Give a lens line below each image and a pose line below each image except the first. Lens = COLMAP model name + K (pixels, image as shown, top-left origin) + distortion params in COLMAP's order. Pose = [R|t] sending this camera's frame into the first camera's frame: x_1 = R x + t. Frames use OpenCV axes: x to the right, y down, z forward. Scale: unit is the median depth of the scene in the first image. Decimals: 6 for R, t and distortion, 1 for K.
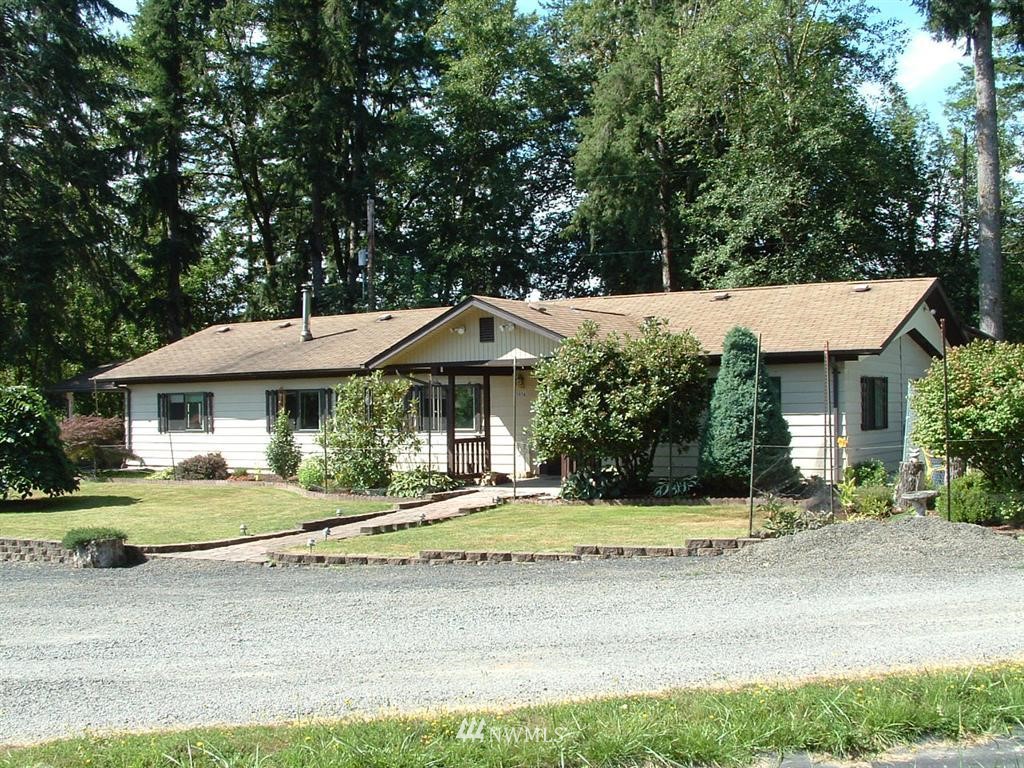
lens RADIAL K [[1218.7, 0, 512.8], [0, 1218.7, 389.1], [0, 0, 1]] dist [-0.253782, 0.300421]
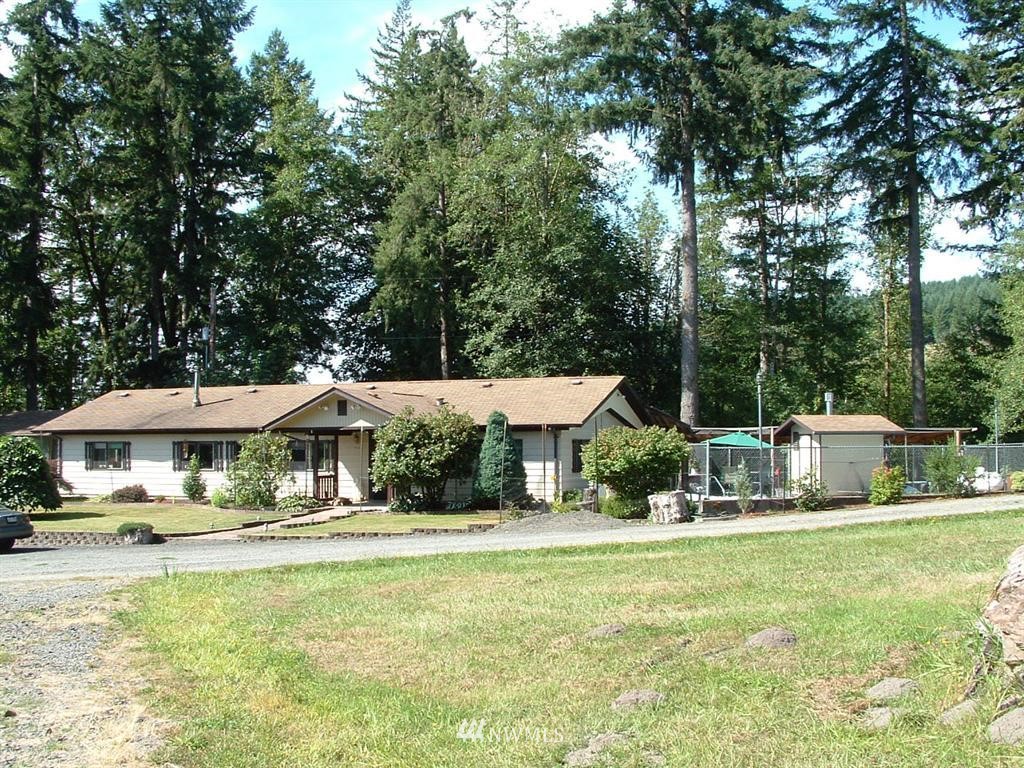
lens RADIAL K [[1218.7, 0, 512.8], [0, 1218.7, 389.1], [0, 0, 1]] dist [-0.253782, 0.300421]
pose [[0.981349, 0.019423, 0.191249, -0.097483], [-0.012044, 0.999140, -0.039669, -0.011306], [-0.191855, 0.036626, 0.980740, -0.561392]]
